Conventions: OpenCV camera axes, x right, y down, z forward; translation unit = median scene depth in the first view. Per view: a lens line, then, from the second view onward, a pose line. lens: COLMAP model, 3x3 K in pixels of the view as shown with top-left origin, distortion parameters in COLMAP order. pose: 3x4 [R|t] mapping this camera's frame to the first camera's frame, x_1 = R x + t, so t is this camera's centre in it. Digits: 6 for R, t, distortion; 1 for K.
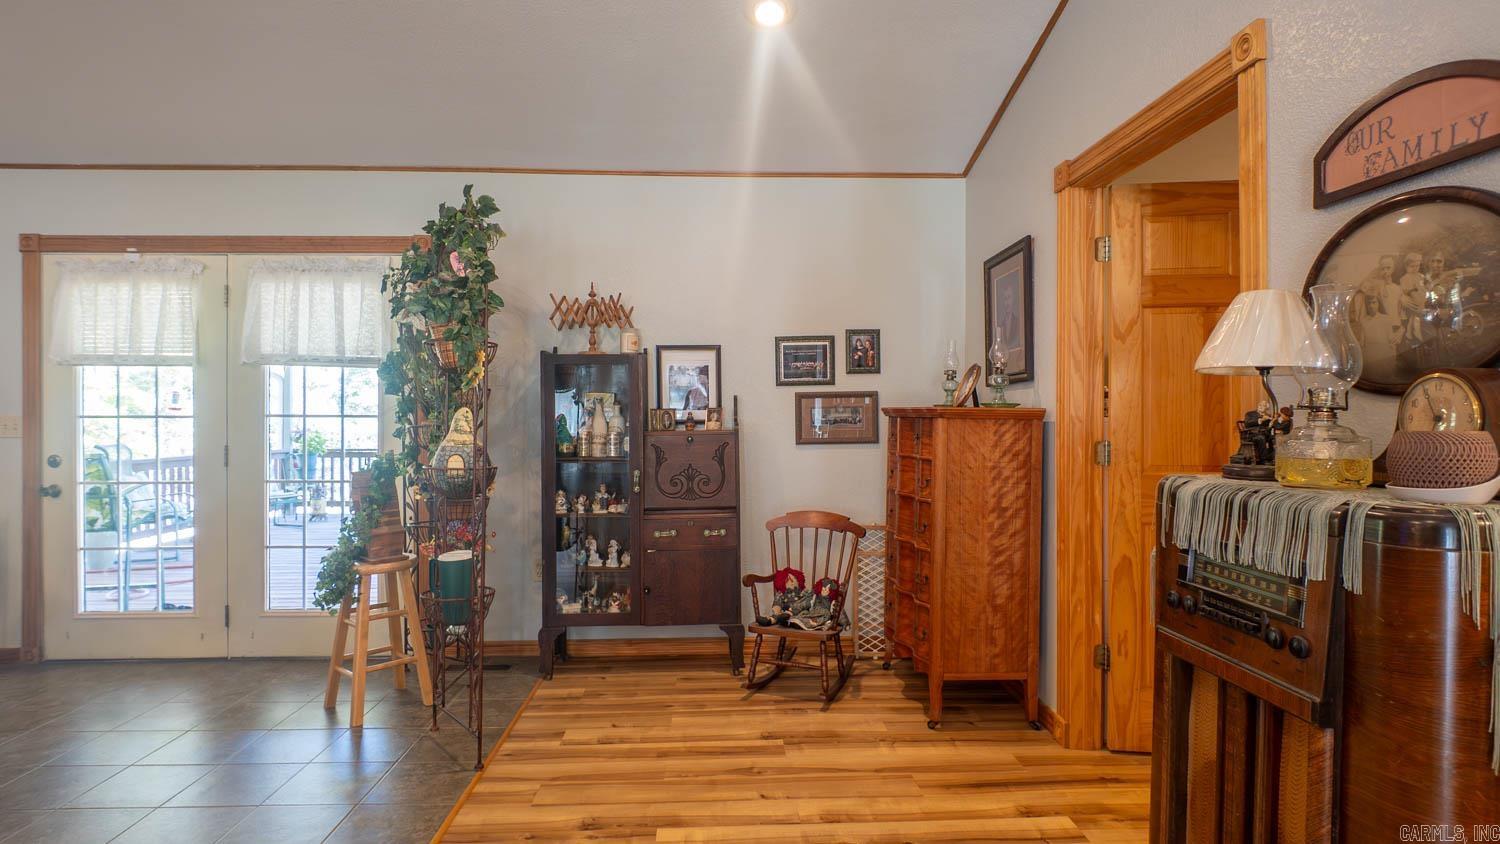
lens RADIAL K [[768.2, 0, 755.8], [0, 768.2, 435.1], [0, 0, 1]] dist [0.011623, -0.025647]
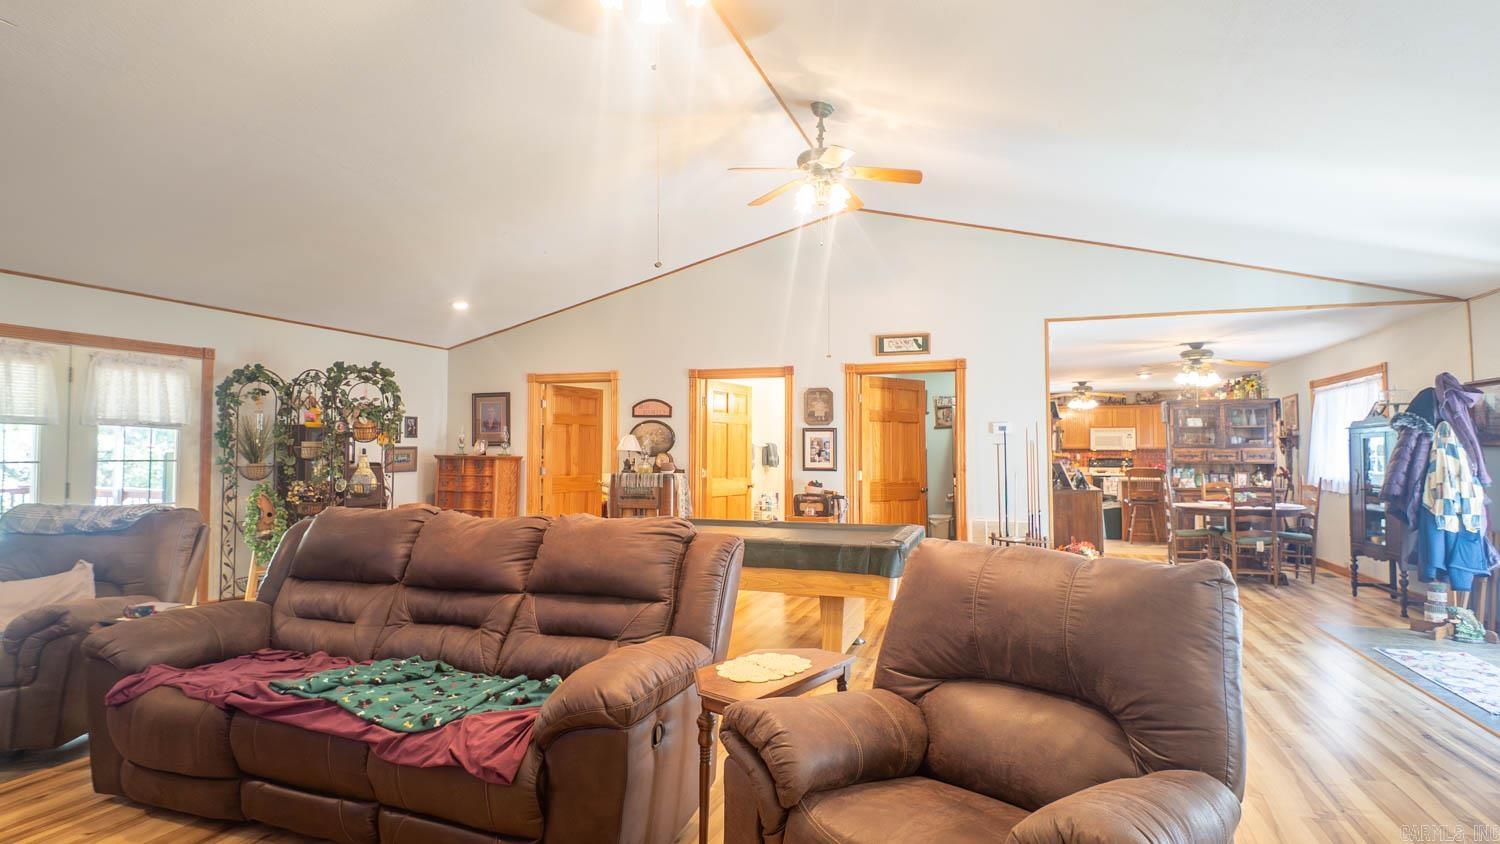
lens RADIAL K [[768.2, 0, 761.5], [0, 768.2, 418.1], [0, 0, 1]] dist [0.011623, -0.025647]
pose [[0.374032, 0.041838, 0.926472, -1.579150], [0.016879, 0.998509, -0.051905, -0.010261], [-0.927262, 0.035052, 0.372768, -0.716130]]
